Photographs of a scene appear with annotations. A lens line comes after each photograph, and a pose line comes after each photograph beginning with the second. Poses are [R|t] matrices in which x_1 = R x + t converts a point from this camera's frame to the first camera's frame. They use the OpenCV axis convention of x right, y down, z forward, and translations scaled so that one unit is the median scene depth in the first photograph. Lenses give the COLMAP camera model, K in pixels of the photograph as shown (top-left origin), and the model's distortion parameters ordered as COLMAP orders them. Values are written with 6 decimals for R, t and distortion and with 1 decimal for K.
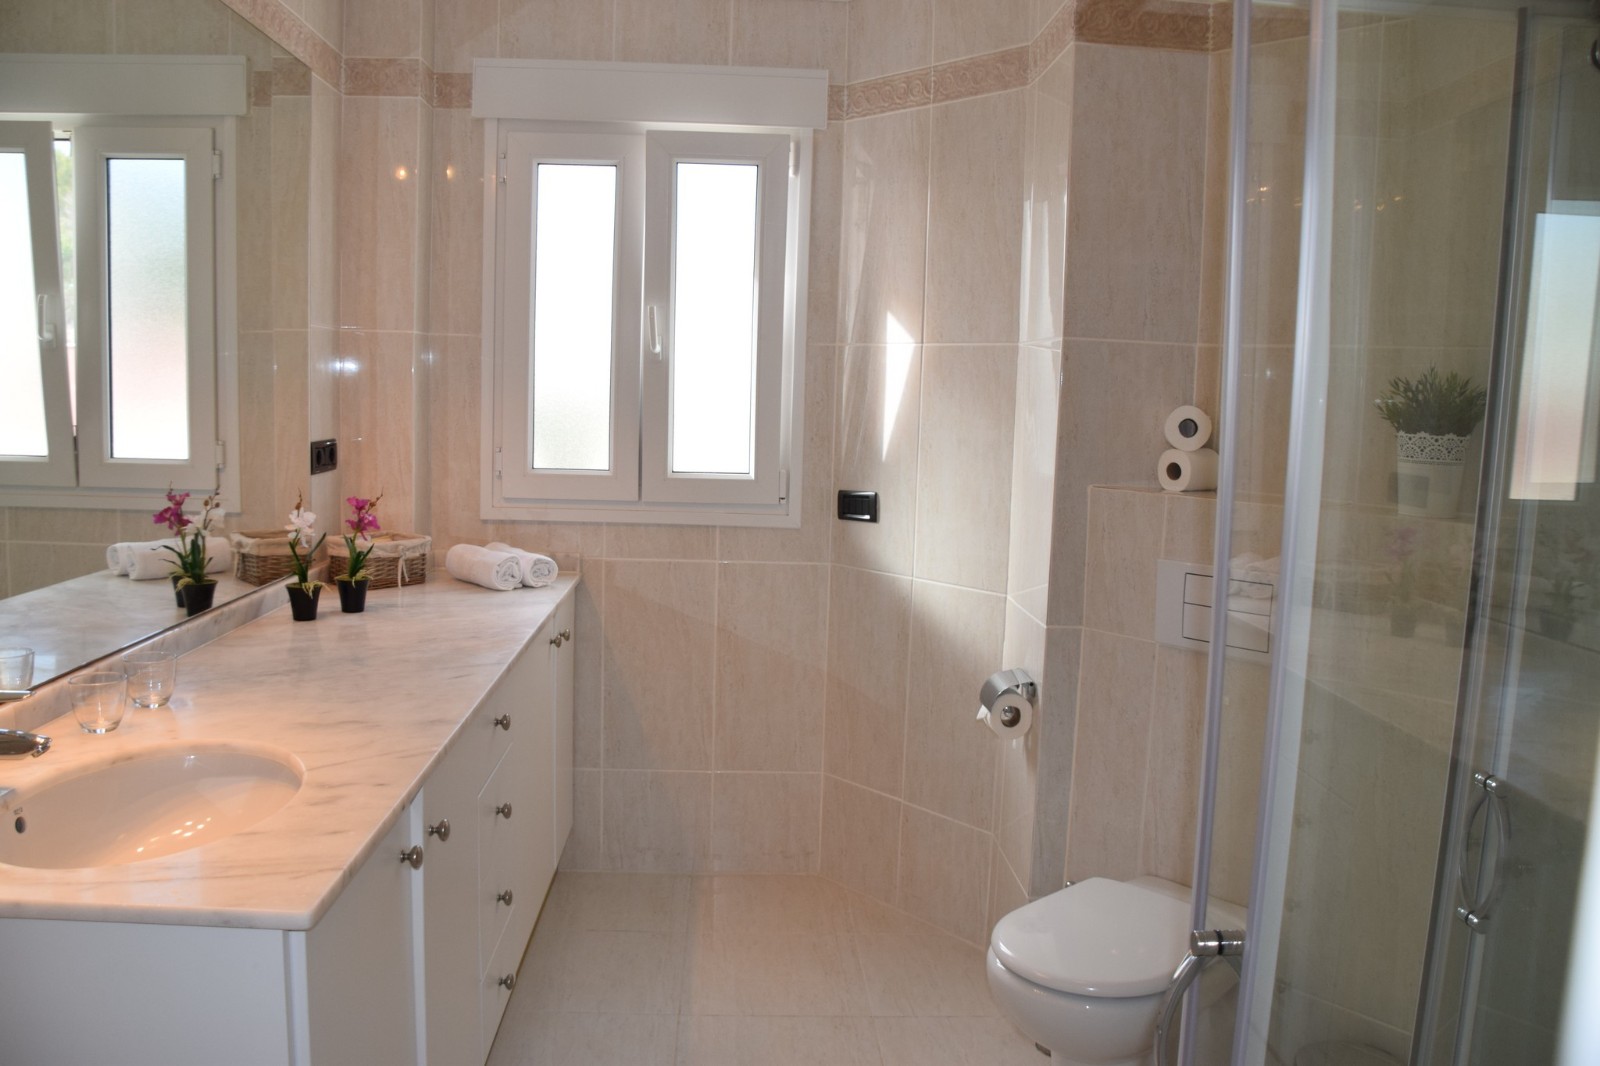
lens RADIAL K [[1268.4, 0, 804.0], [0, 1268.4, 531.3], [0, 0, 1]] dist [-0.143531, 0.084206]
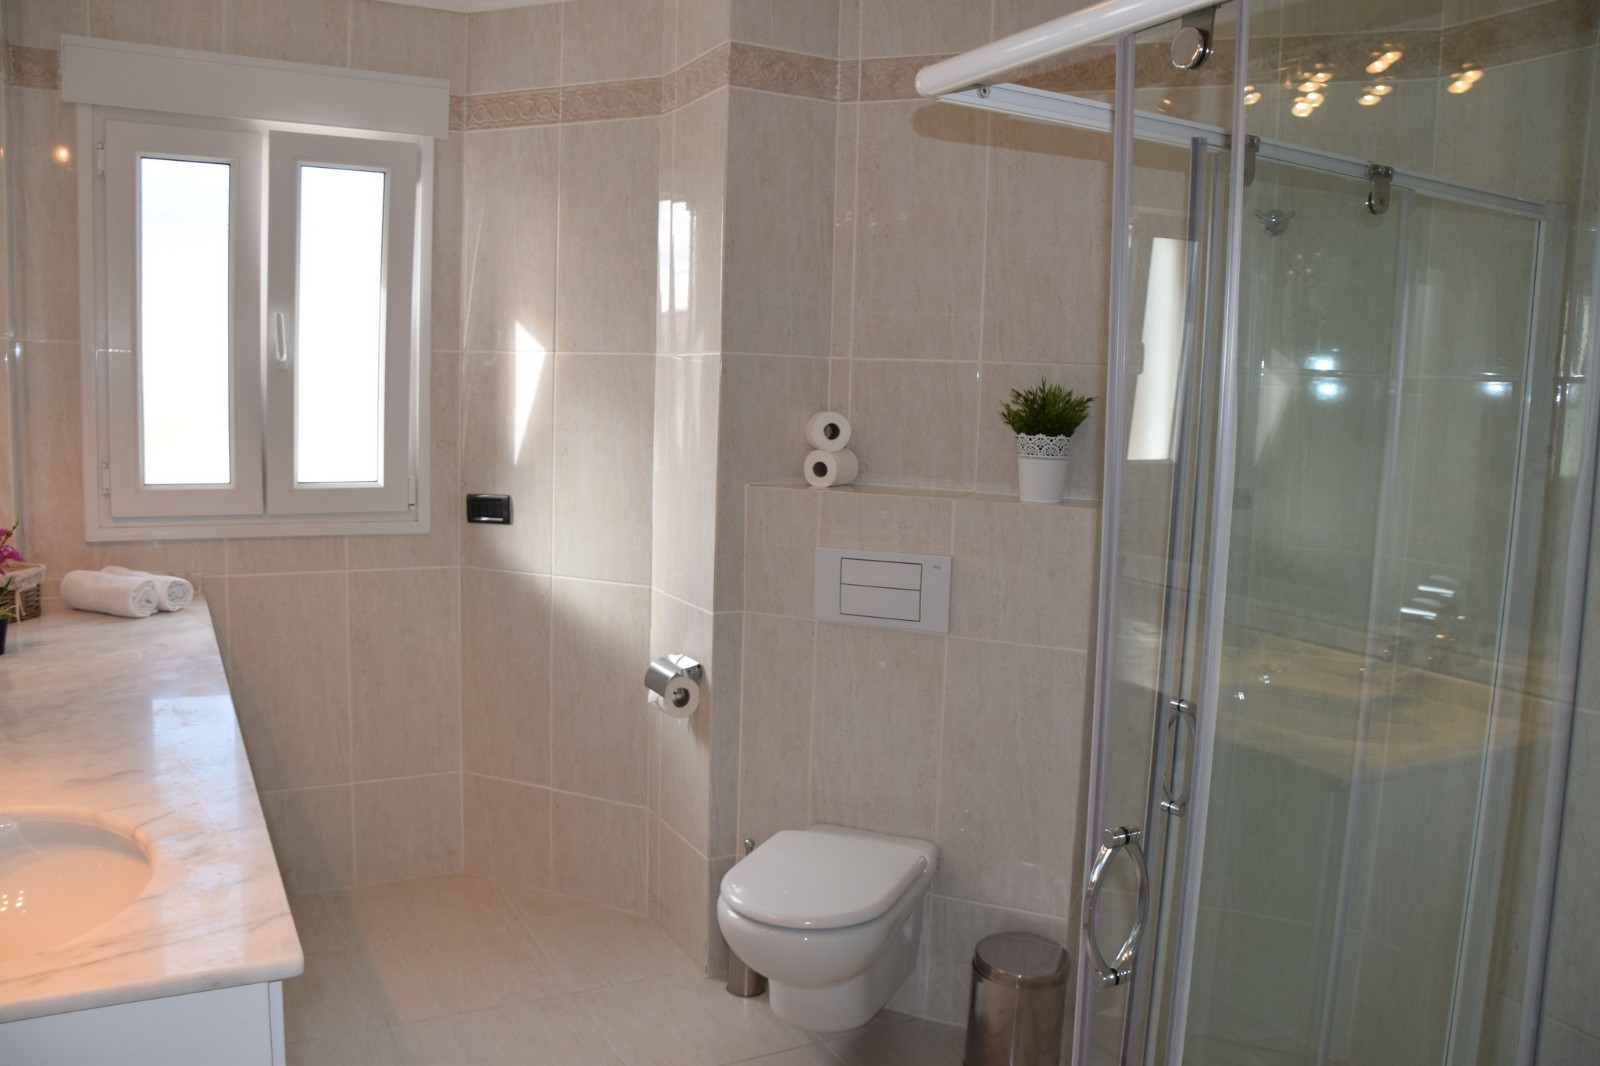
lens RADIAL K [[1268.4, 0, 796.9], [0, 1268.4, 531.3], [0, 0, 1]] dist [-0.143531, 0.084206]
pose [[0.902494, -0.051775, 0.427579, -0.178557], [0.045049, 0.998651, 0.025841, -0.017932], [-0.428340, -0.004059, 0.903609, -0.030156]]
